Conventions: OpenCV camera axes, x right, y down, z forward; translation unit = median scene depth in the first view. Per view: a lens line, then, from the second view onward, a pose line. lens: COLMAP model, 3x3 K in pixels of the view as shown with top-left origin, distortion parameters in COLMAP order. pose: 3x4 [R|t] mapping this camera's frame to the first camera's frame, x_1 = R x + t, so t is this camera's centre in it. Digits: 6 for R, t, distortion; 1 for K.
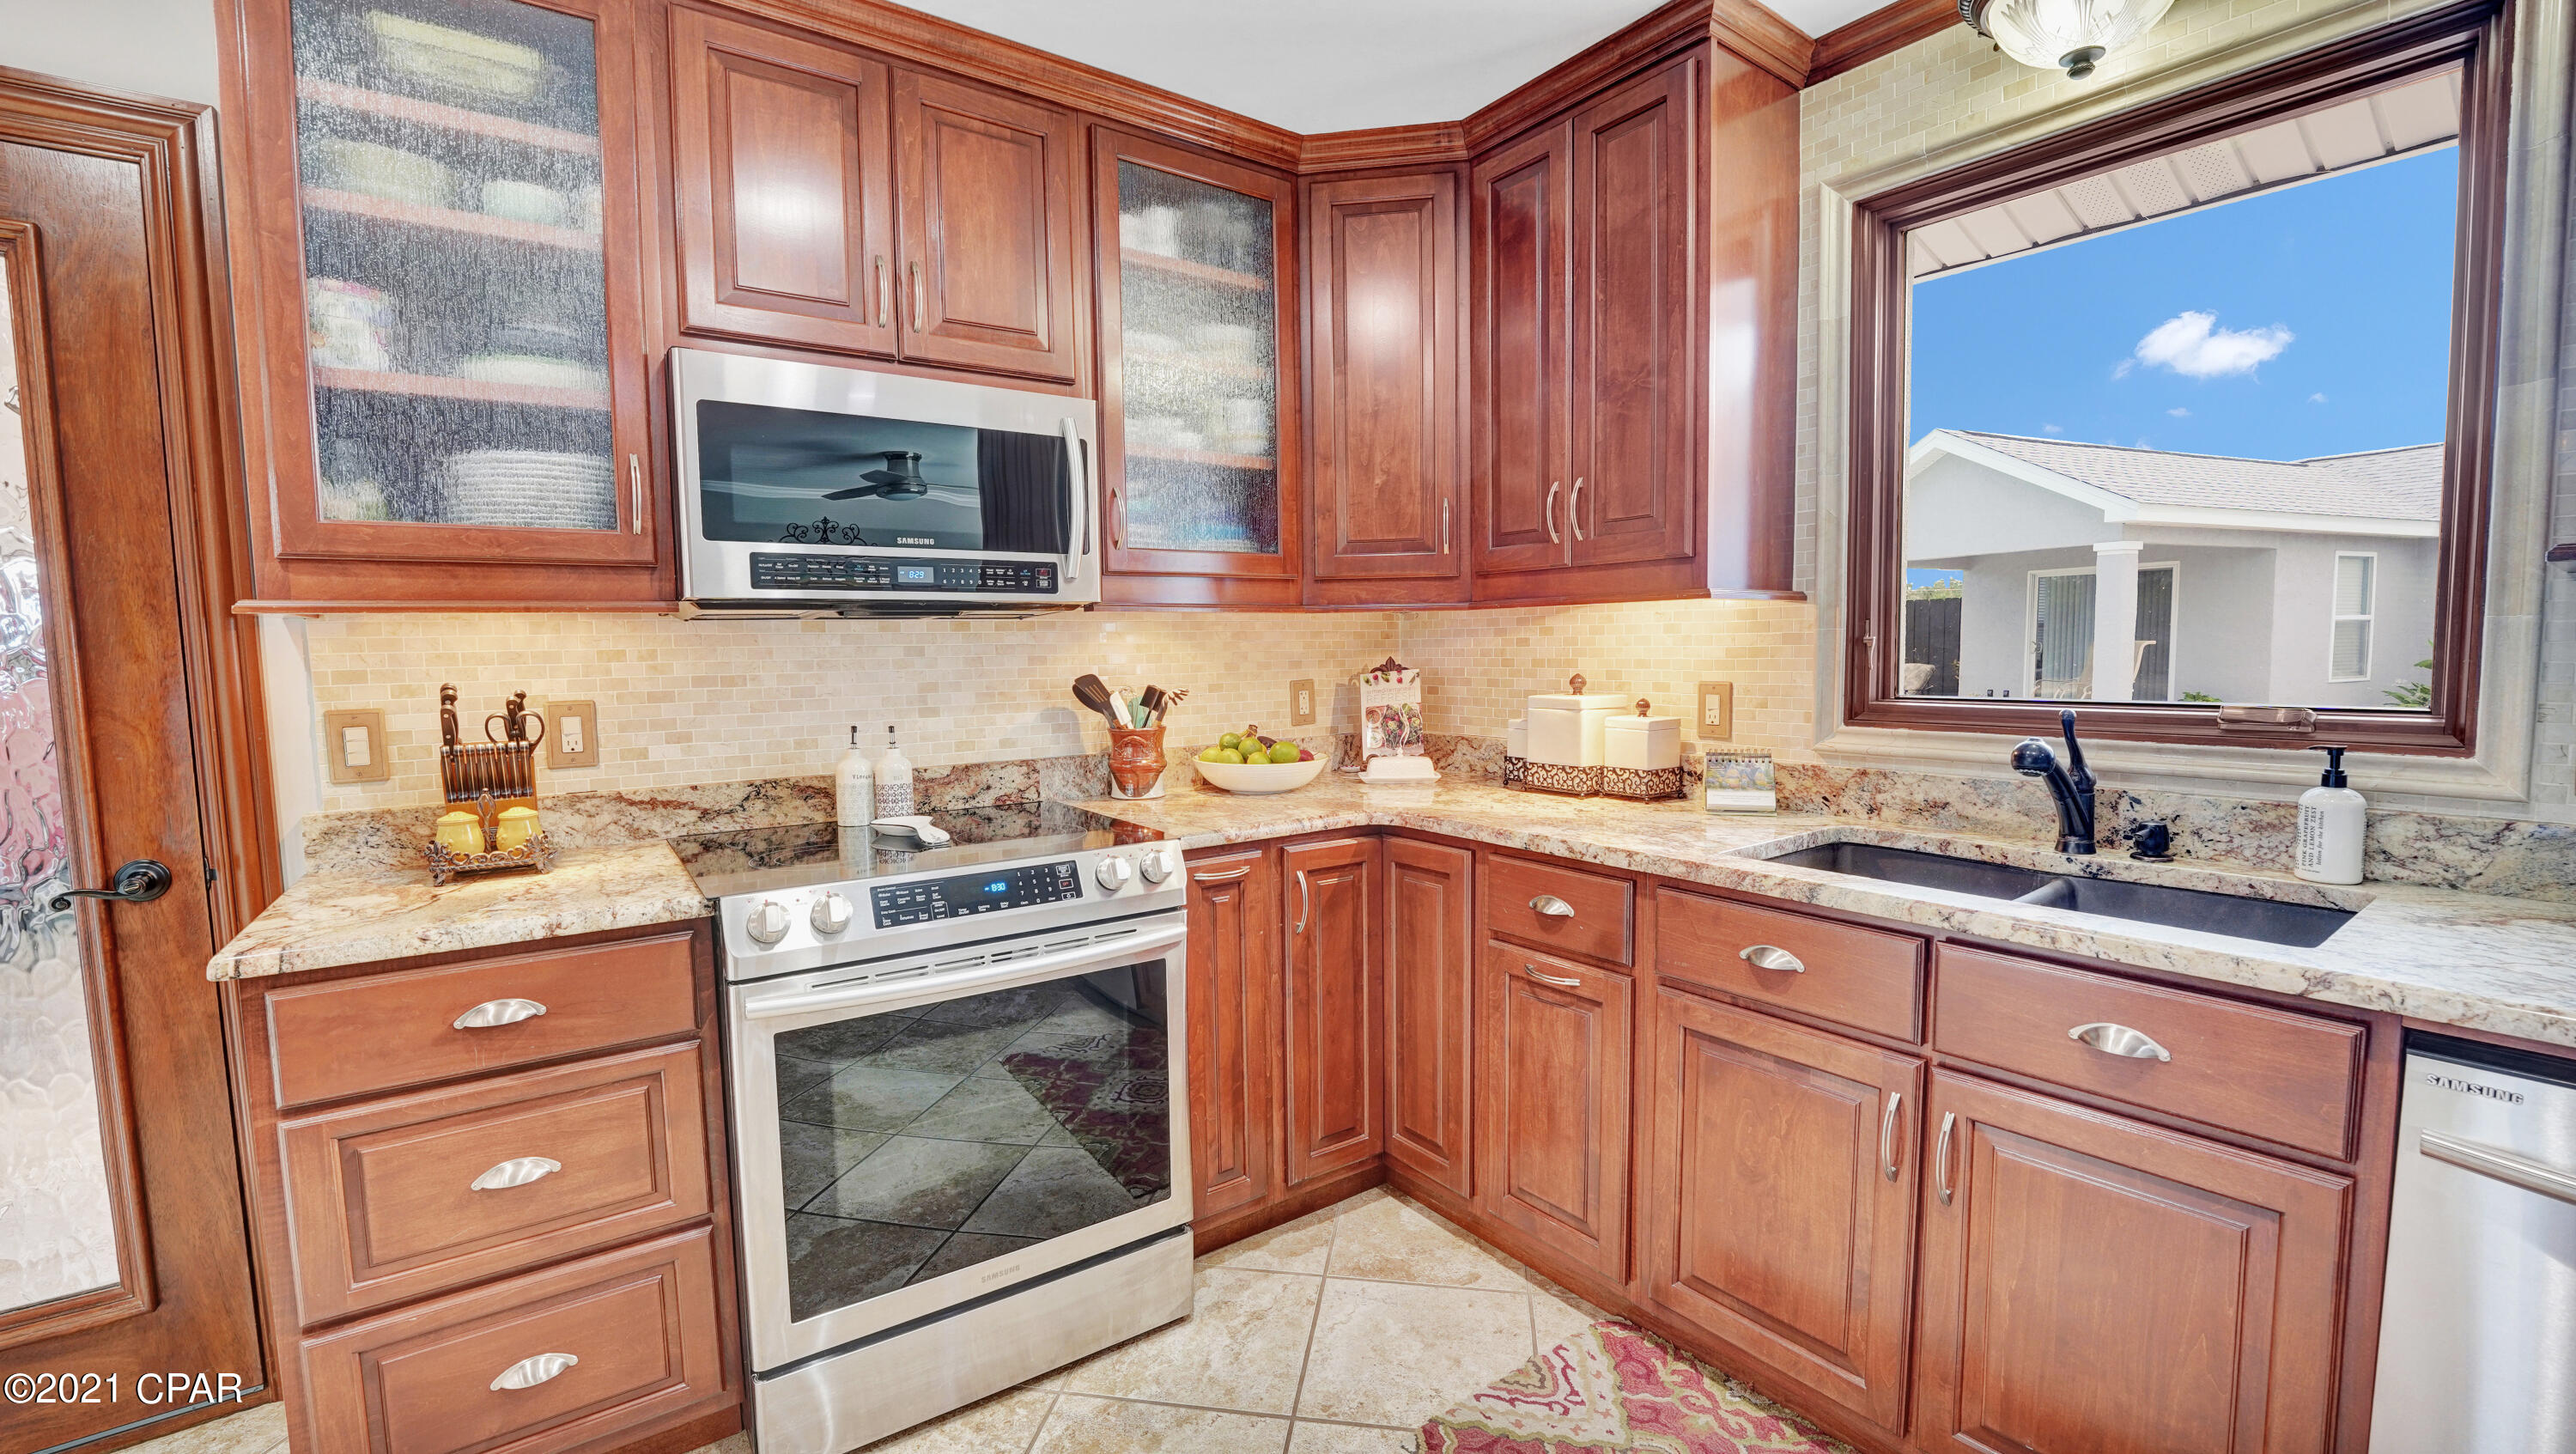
lens RADIAL K [[1066.5, 0, 1285.1], [0, 1066.5, 730.7], [0, 0, 1]] dist [-0.025039, 0.000199]
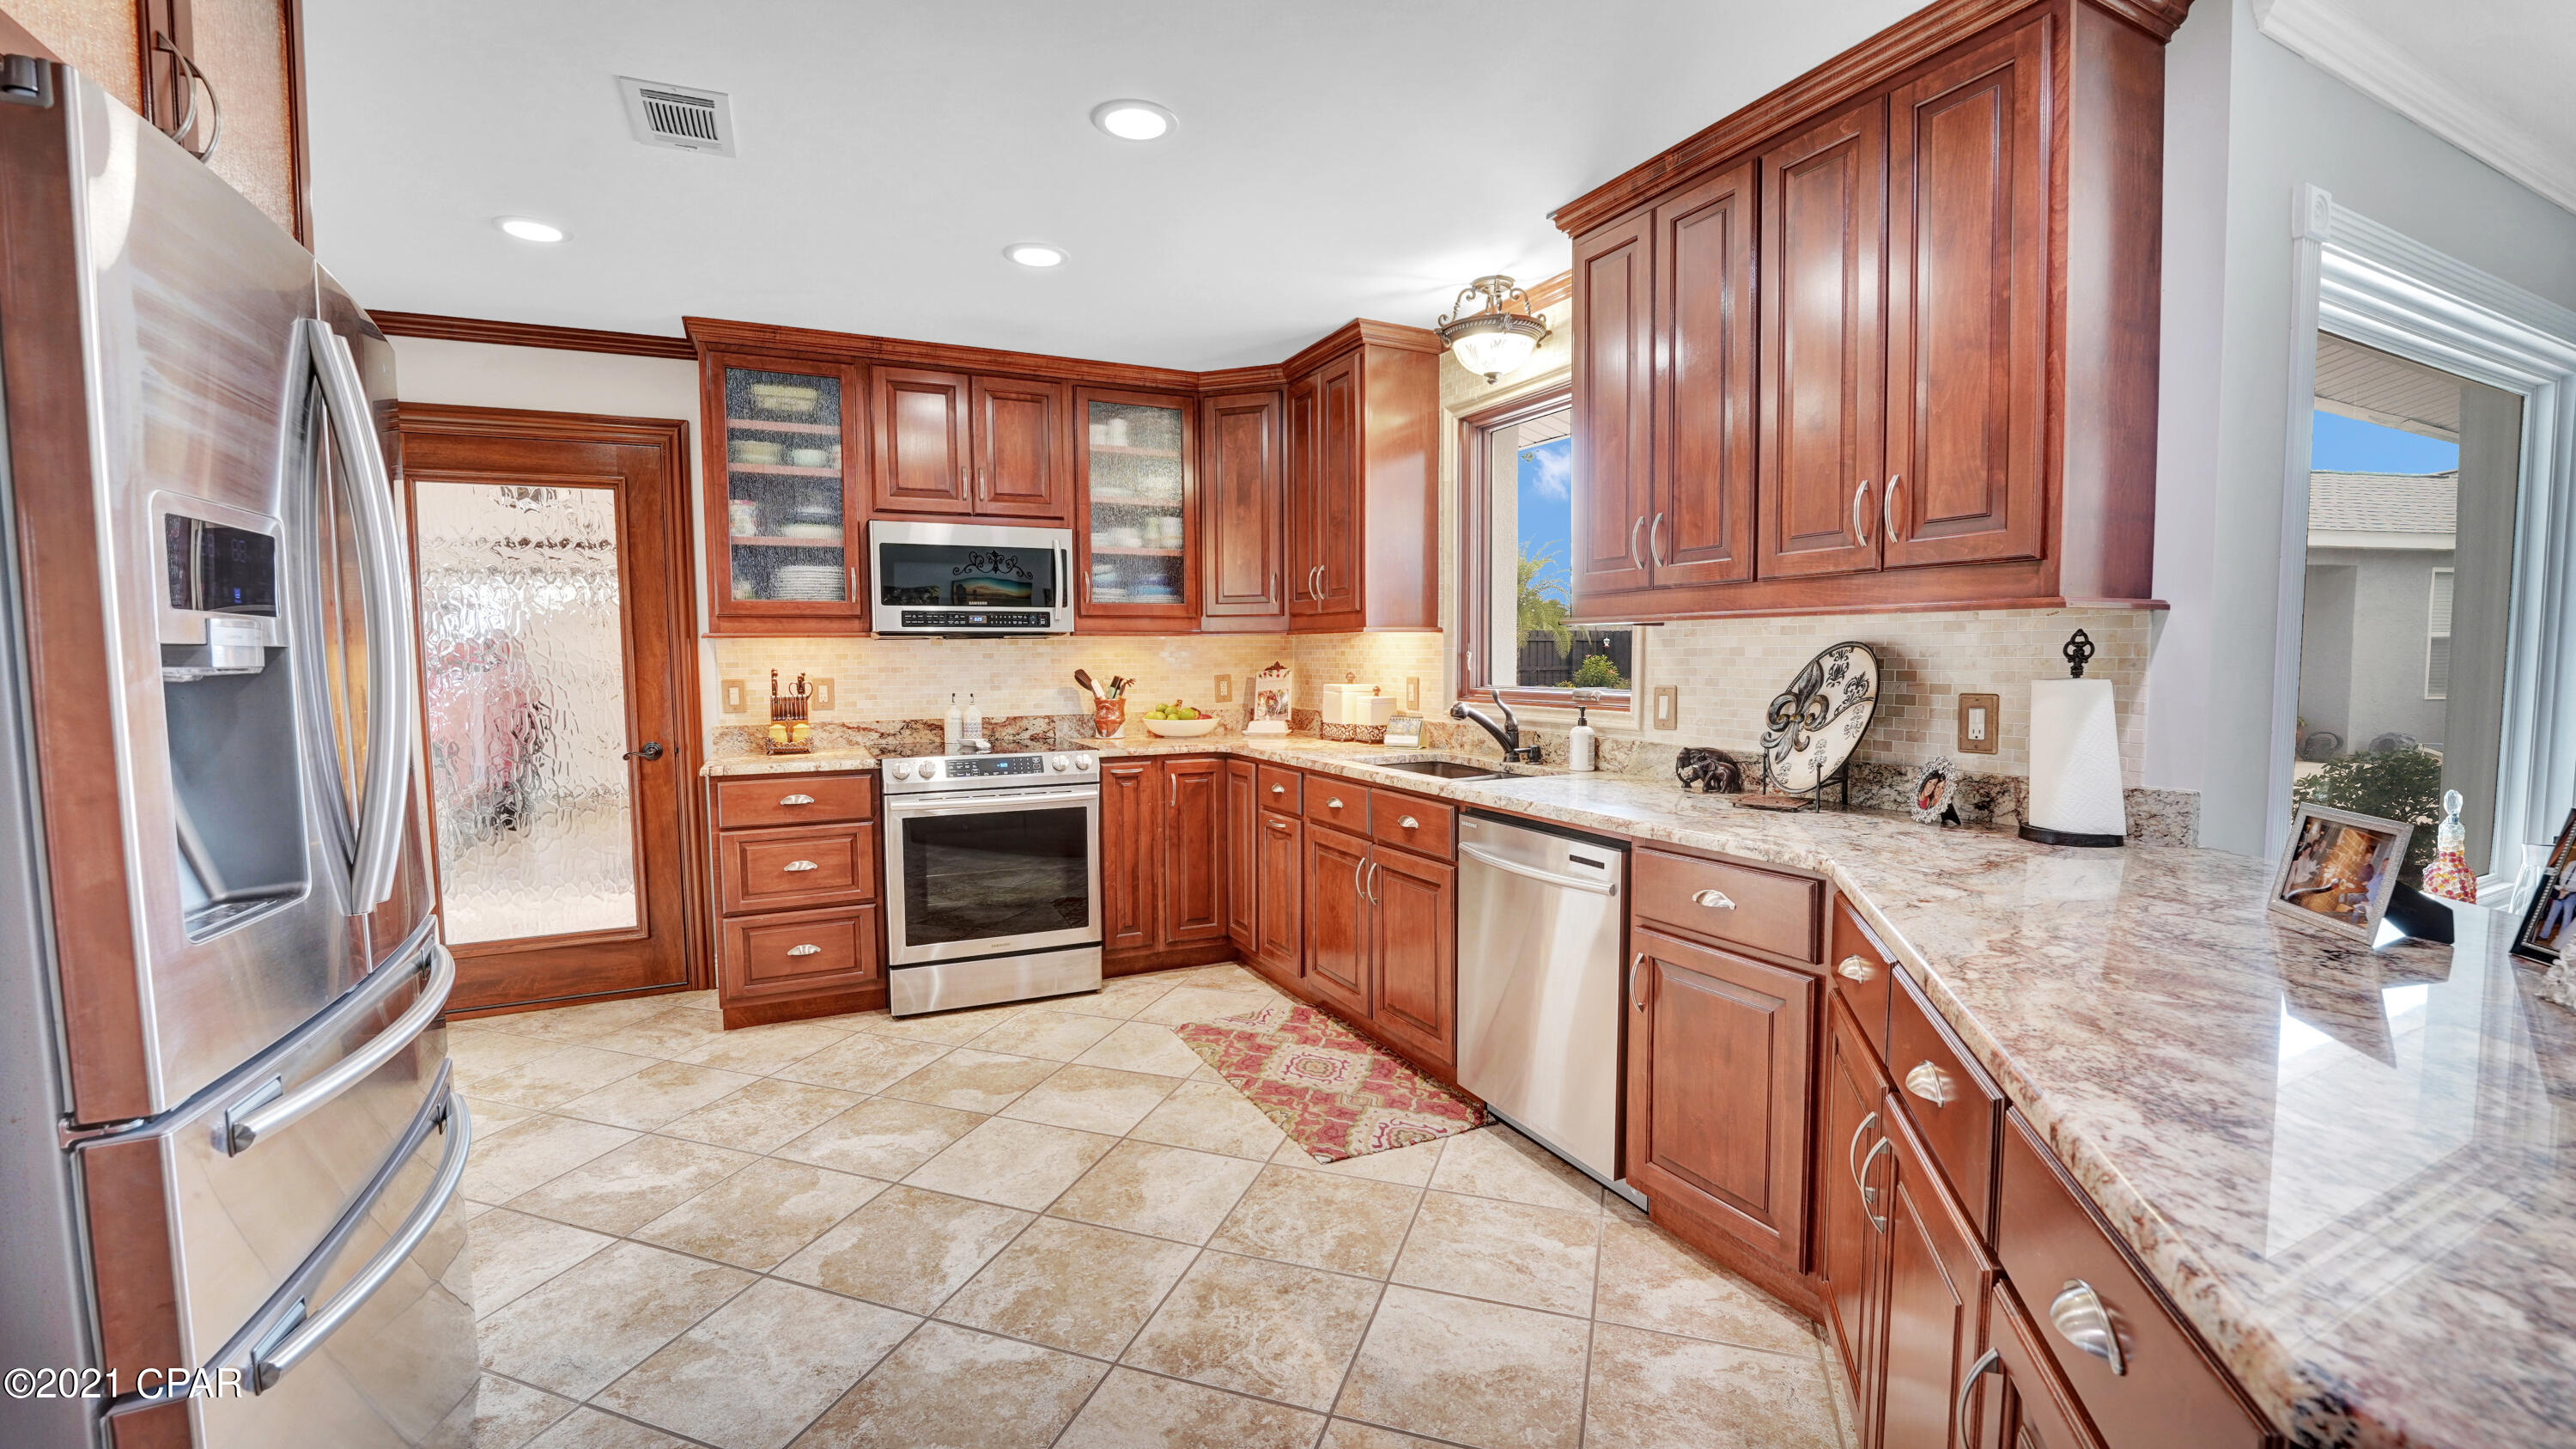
lens RADIAL K [[1075.2, 0, 1292.8], [0, 1075.2, 731.6], [0, 0, 1]] dist [-0.026325, 0.002510]
pose [[0.986374, 0.020840, -0.163193, 0.606308], [-0.021591, 0.999763, -0.002831, 0.065586], [0.163095, 0.006316, 0.986590, -0.966280]]
